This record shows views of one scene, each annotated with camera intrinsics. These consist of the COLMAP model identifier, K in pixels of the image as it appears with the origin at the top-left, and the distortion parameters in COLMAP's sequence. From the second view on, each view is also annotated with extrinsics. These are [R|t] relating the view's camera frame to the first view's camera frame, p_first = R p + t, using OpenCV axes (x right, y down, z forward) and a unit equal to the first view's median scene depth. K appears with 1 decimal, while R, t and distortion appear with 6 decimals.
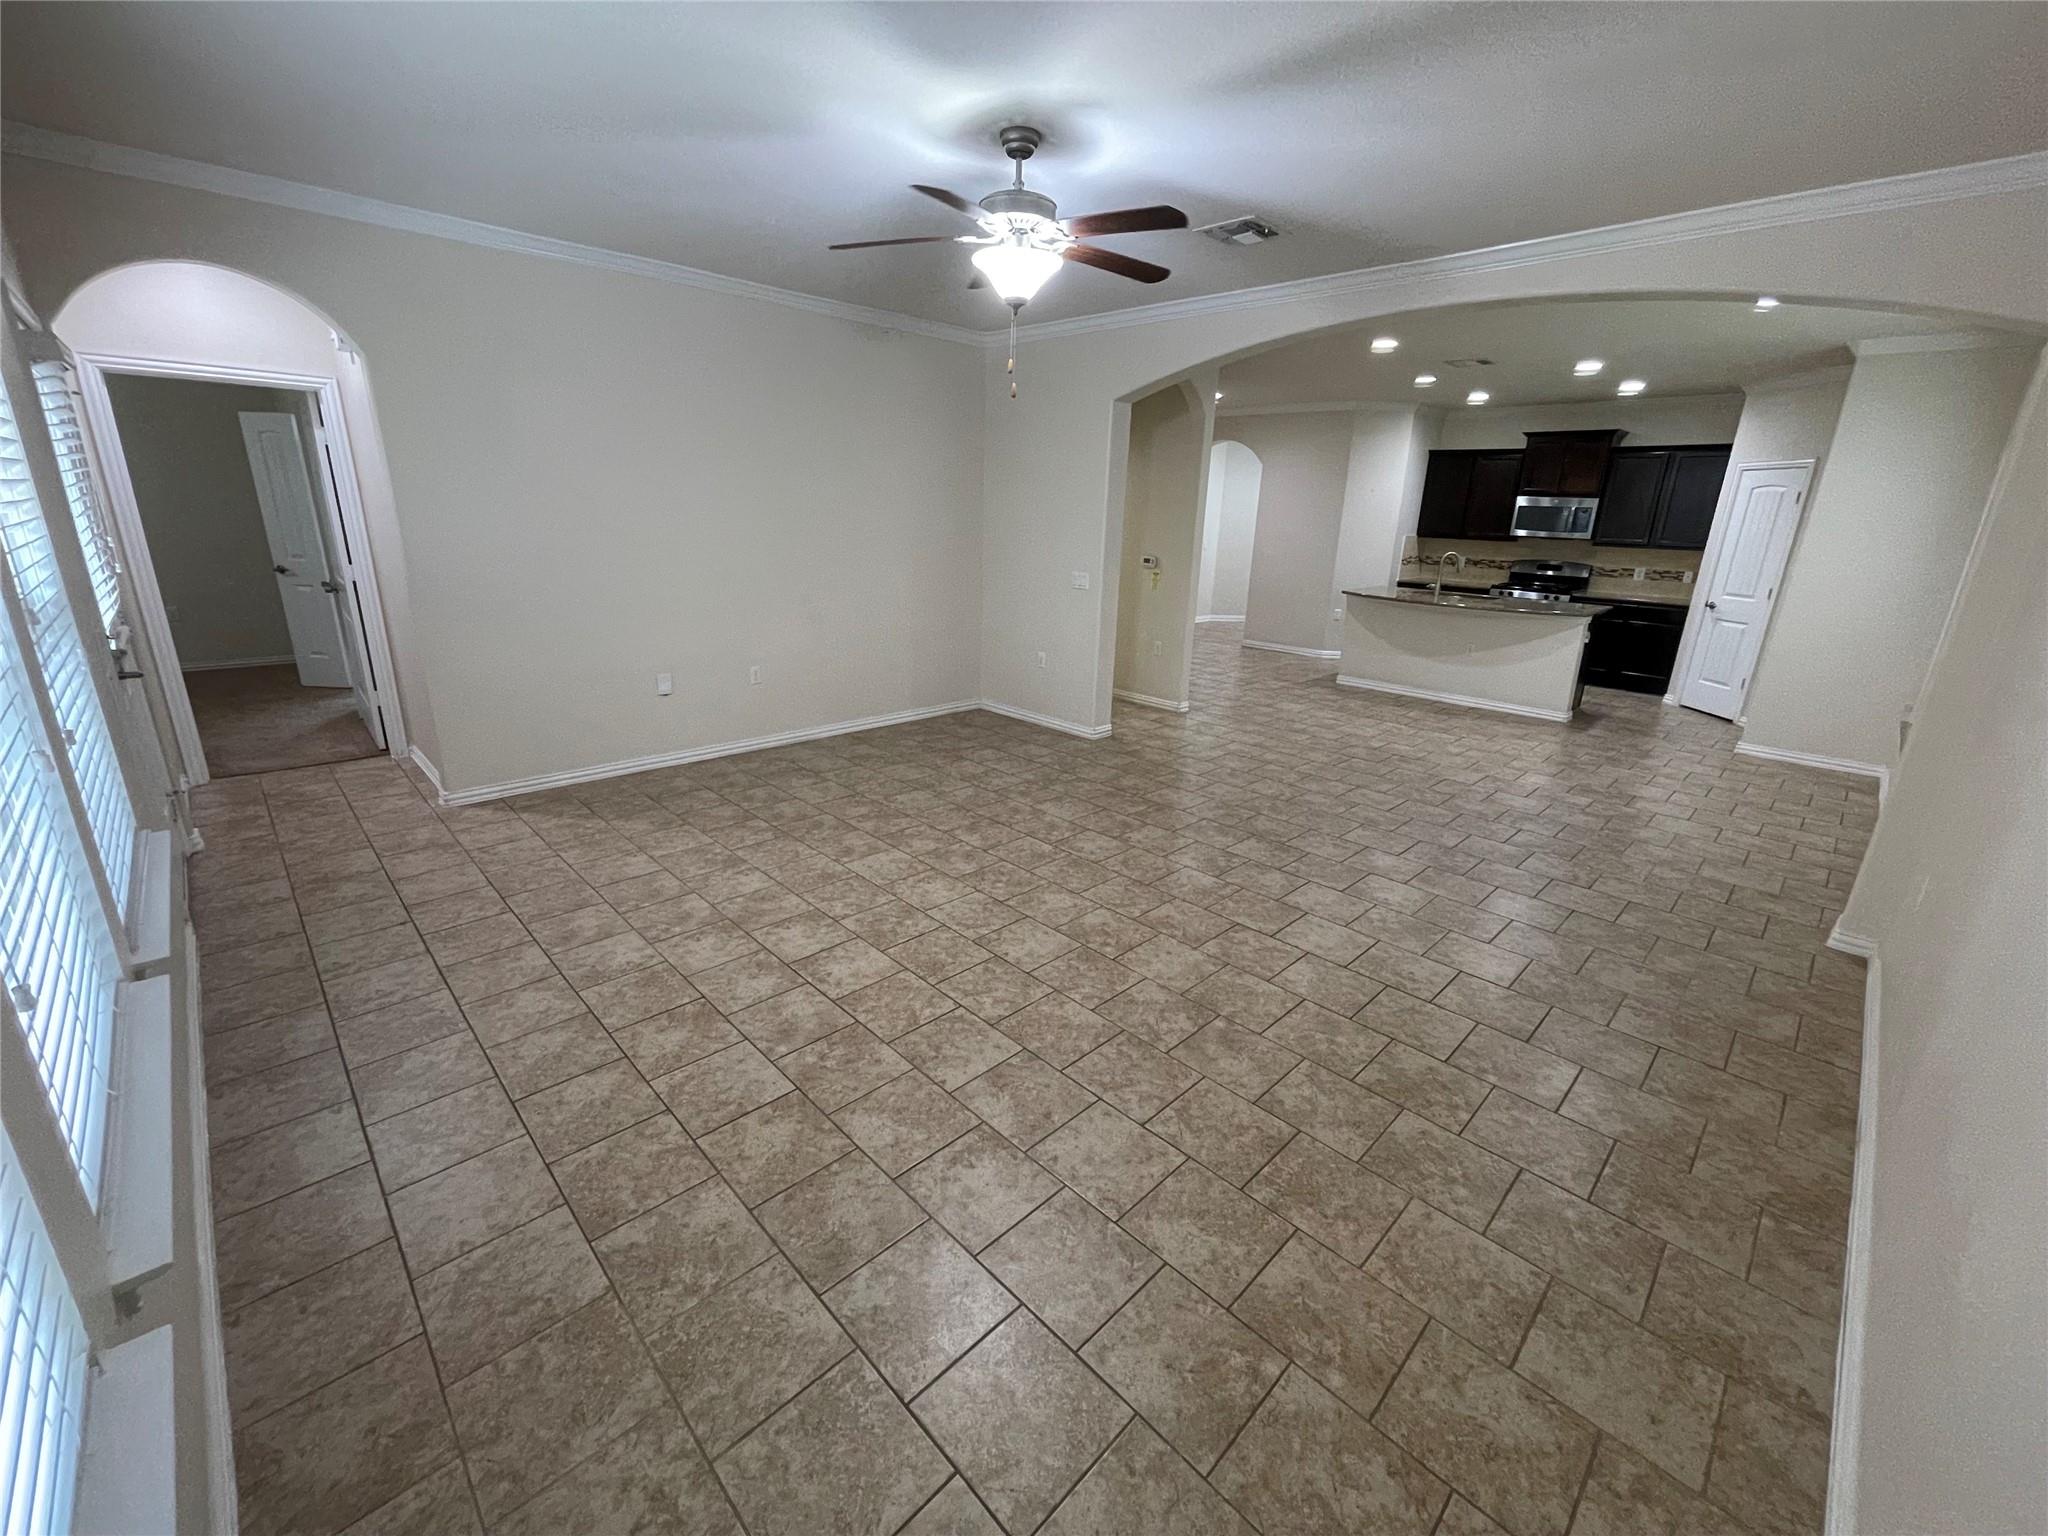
lens RADIAL K [[829.1, 0, 1016.4], [0, 829.1, 760.3], [0, 0, 1]] dist [-0.003954, 0.001040]
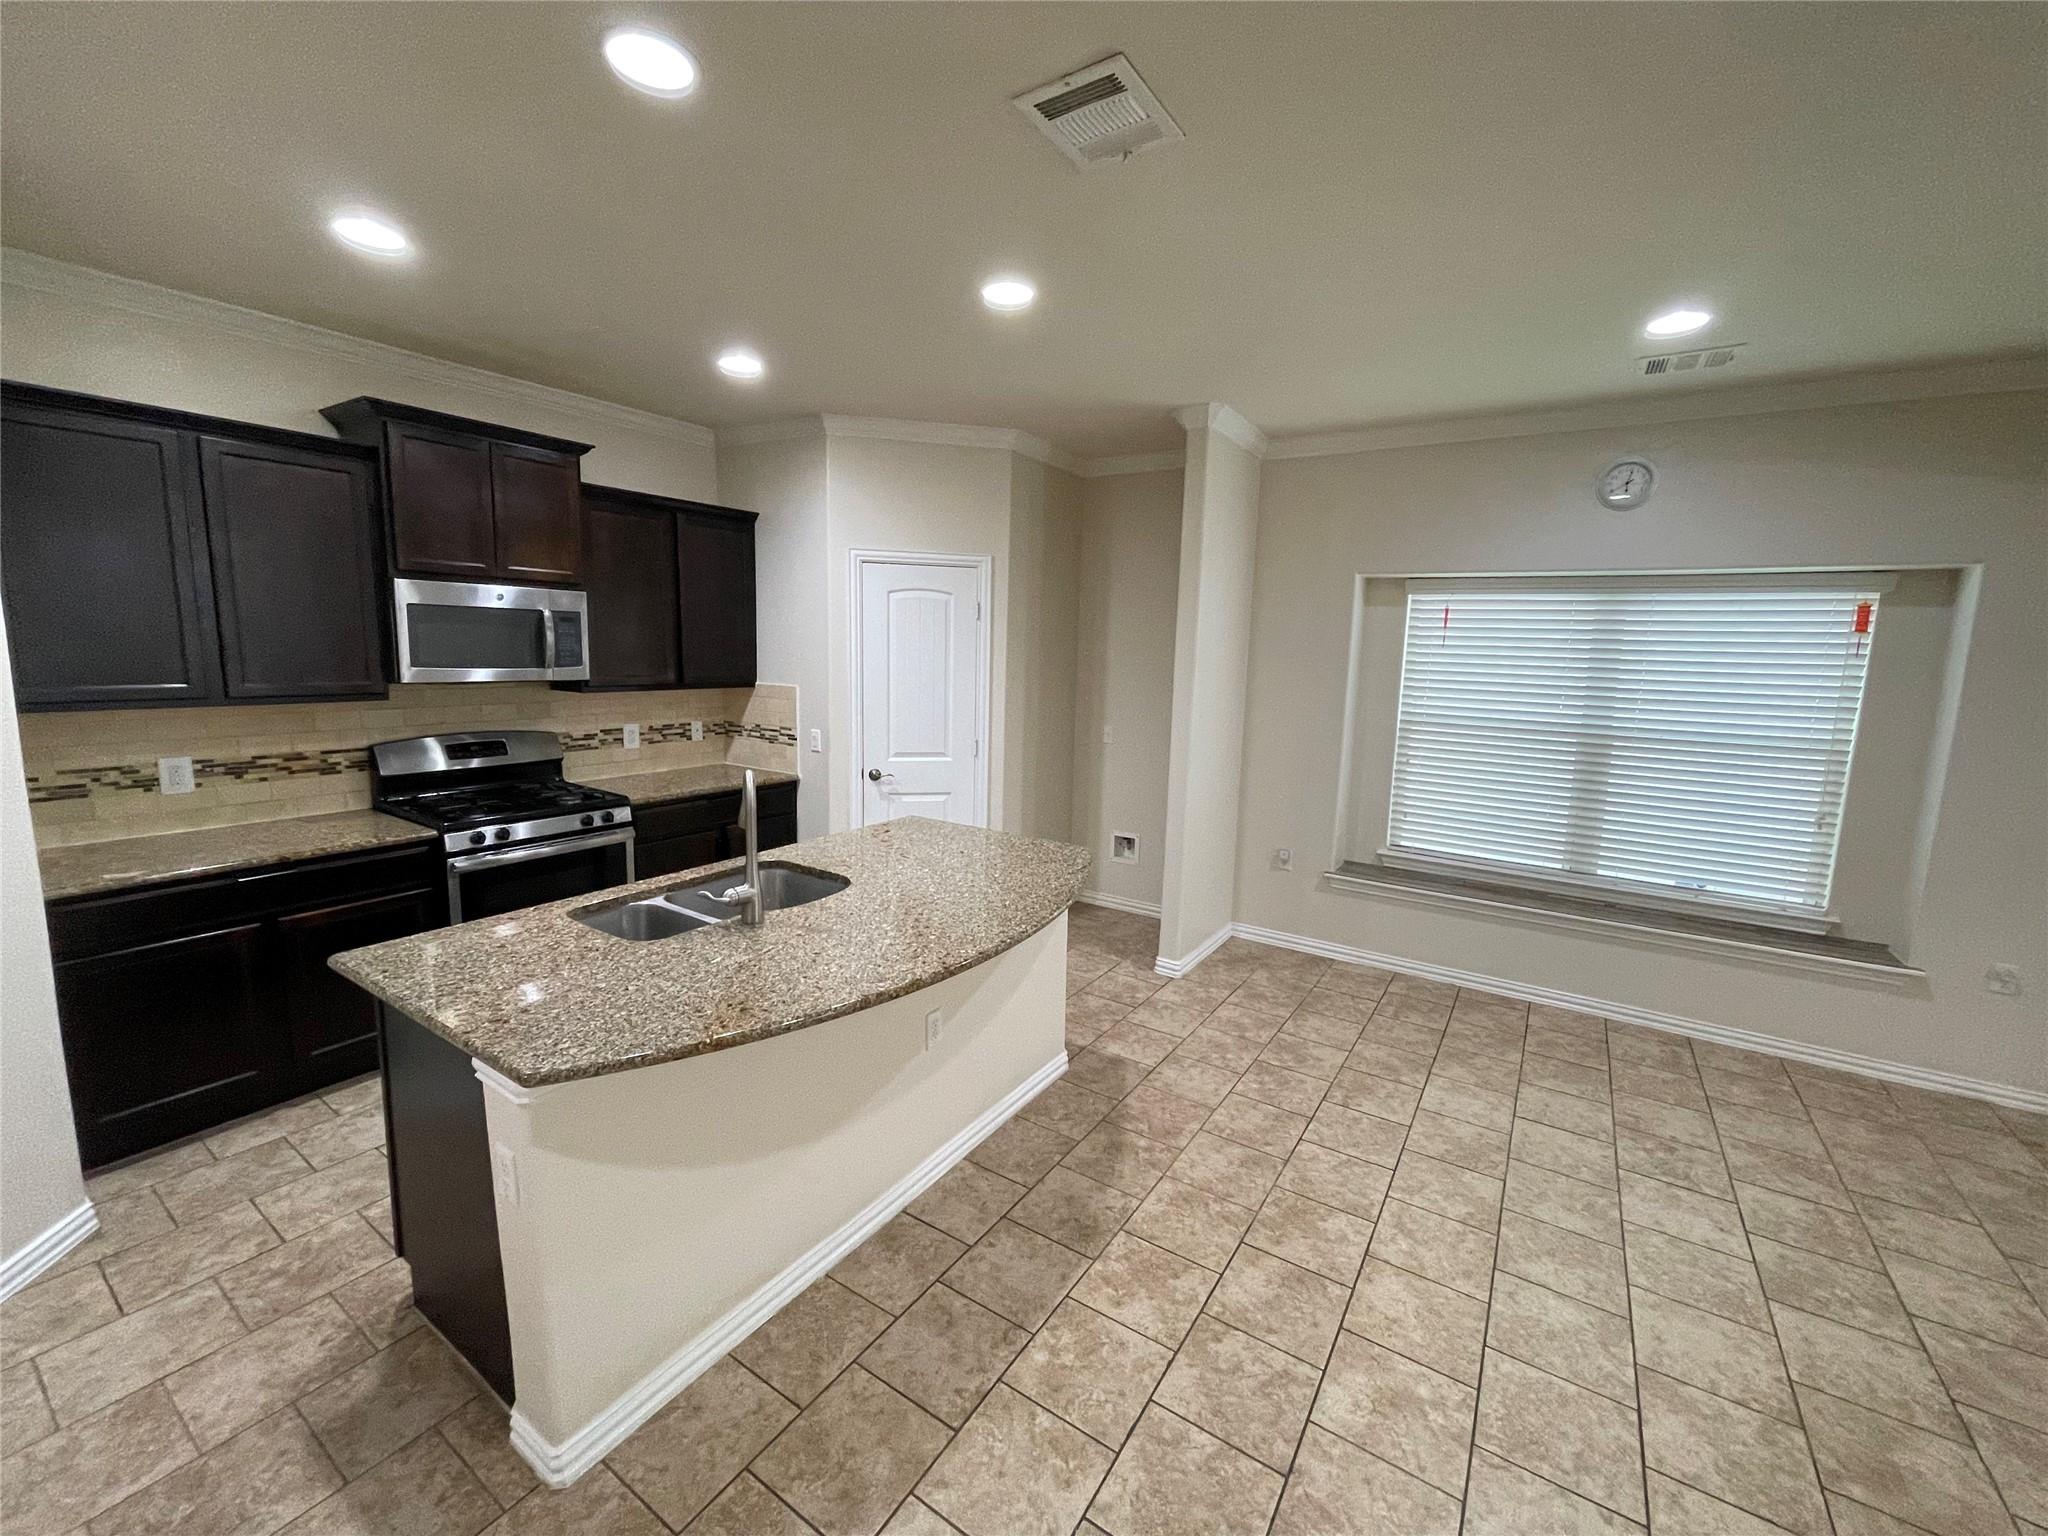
lens RADIAL K [[829.1, 0, 1025.5], [0, 829.1, 756.3], [0, 0, 1]] dist [-0.003954, 0.001040]
pose [[-0.219921, -0.167725, 0.960991, 0.402839], [0.255191, 0.940913, 0.222621, -0.544540], [-0.941548, 0.294196, -0.164125, 1.751417]]
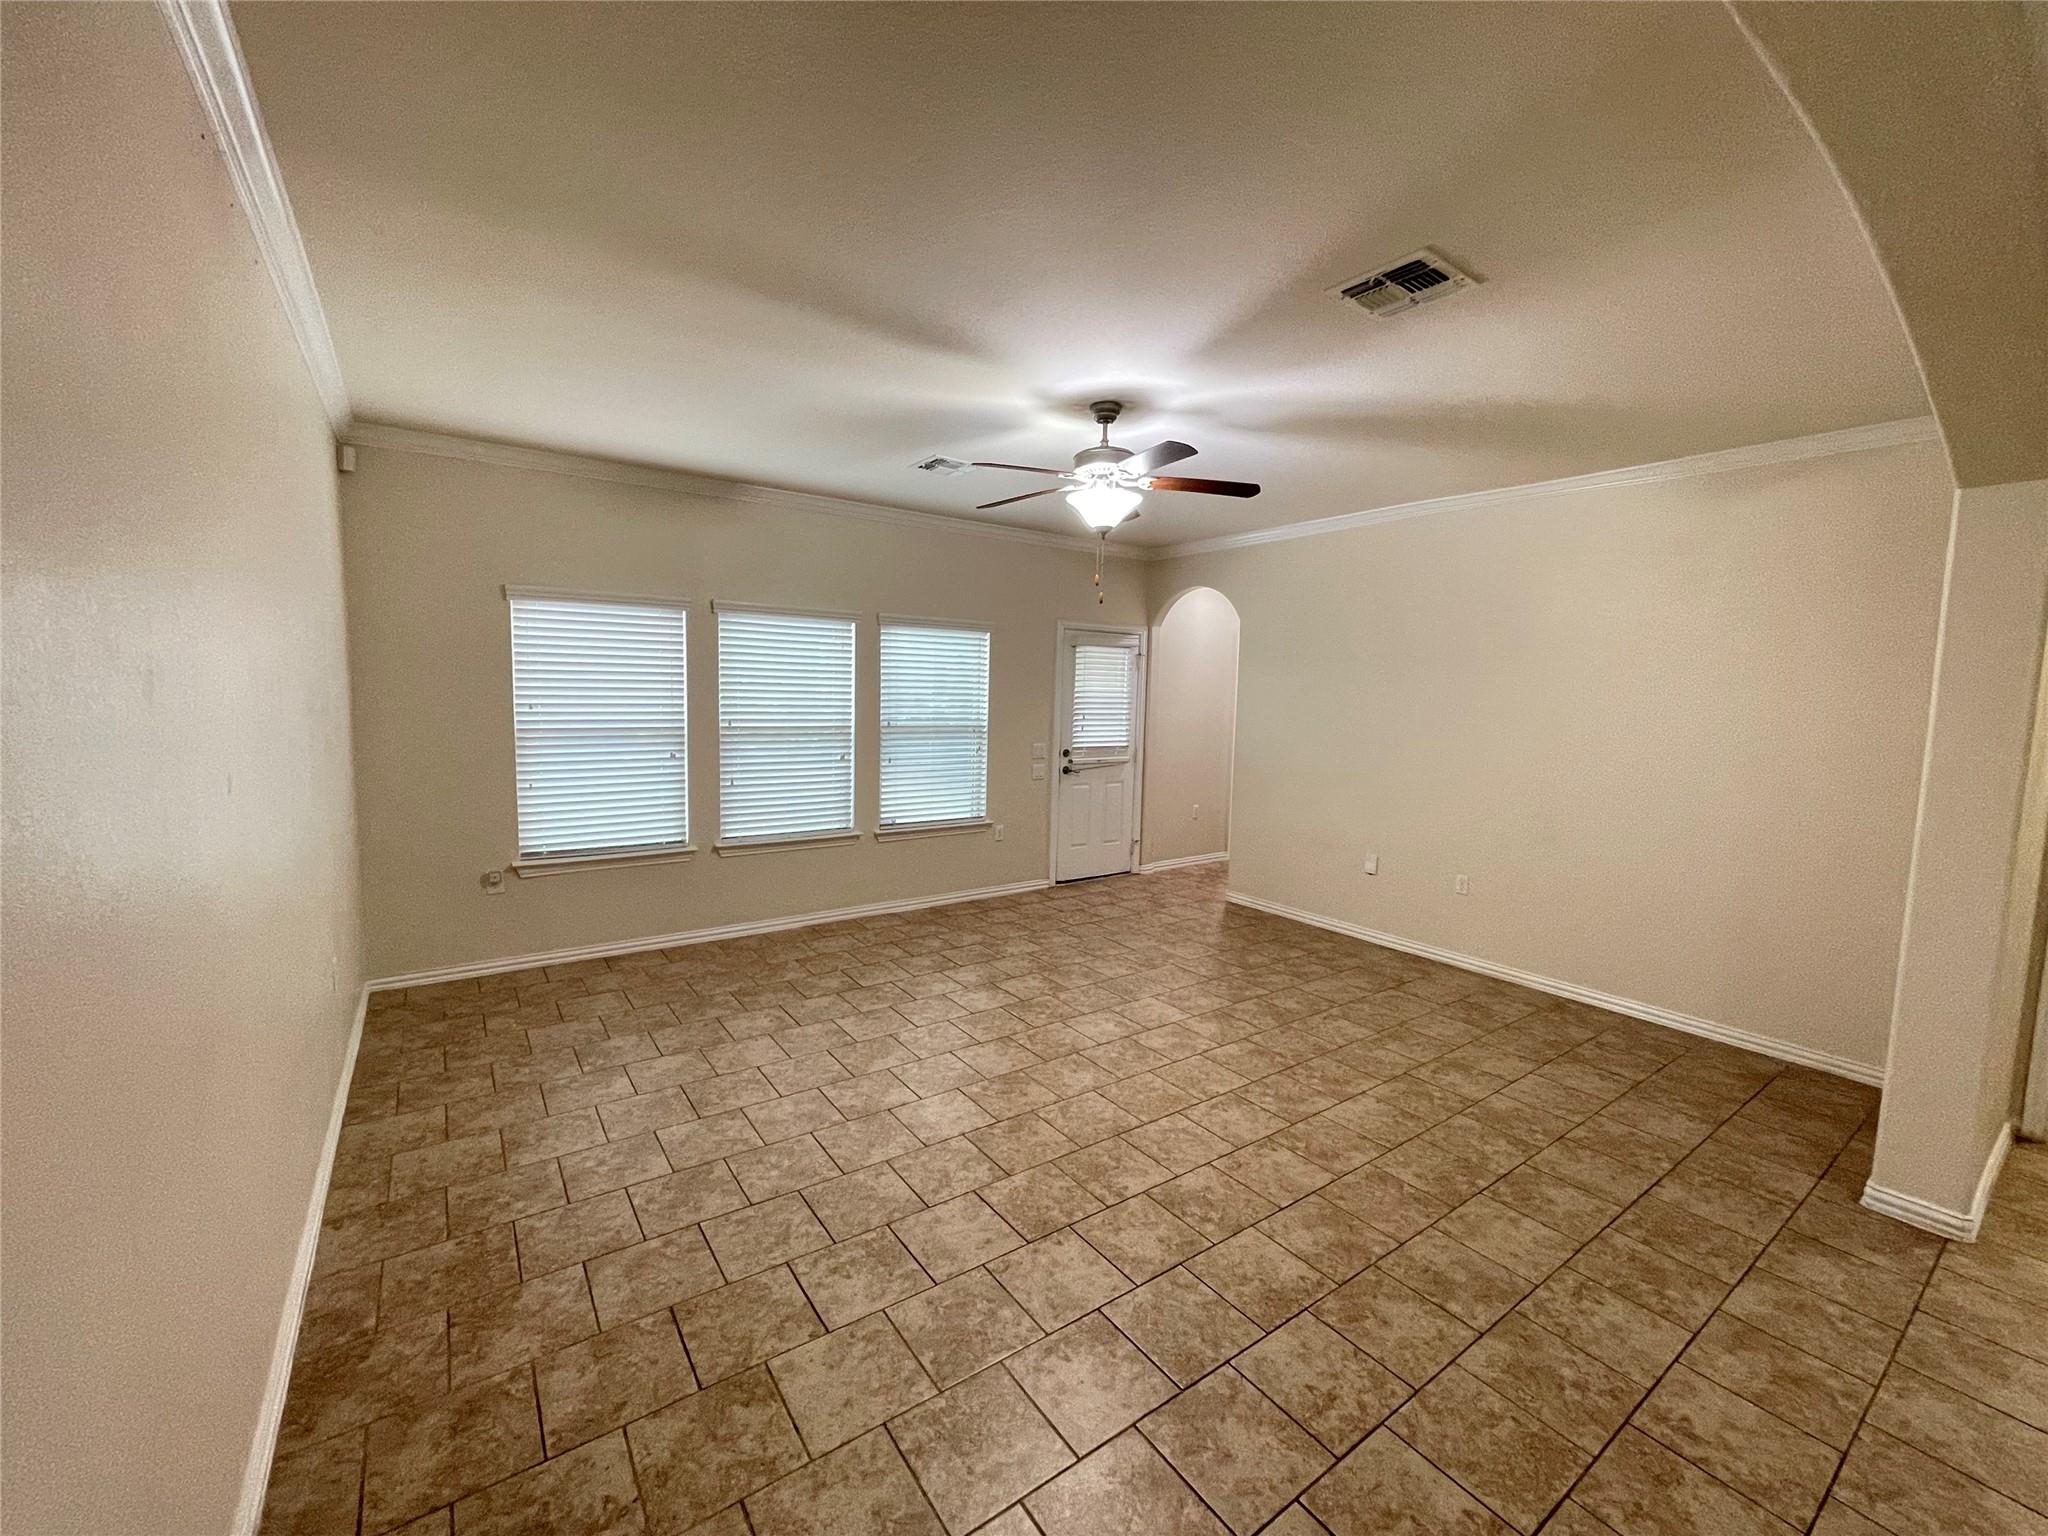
lens RADIAL K [[829.1, 0, 1024.7], [0, 829.1, 748.4], [0, 0, 1]] dist [-0.003954, 0.001040]
pose [[-0.152138, 0.039447, -0.987572, 0.860084], [-0.317800, 0.944188, 0.086672, -0.222544], [0.935872, 0.327036, -0.131110, 0.807528]]
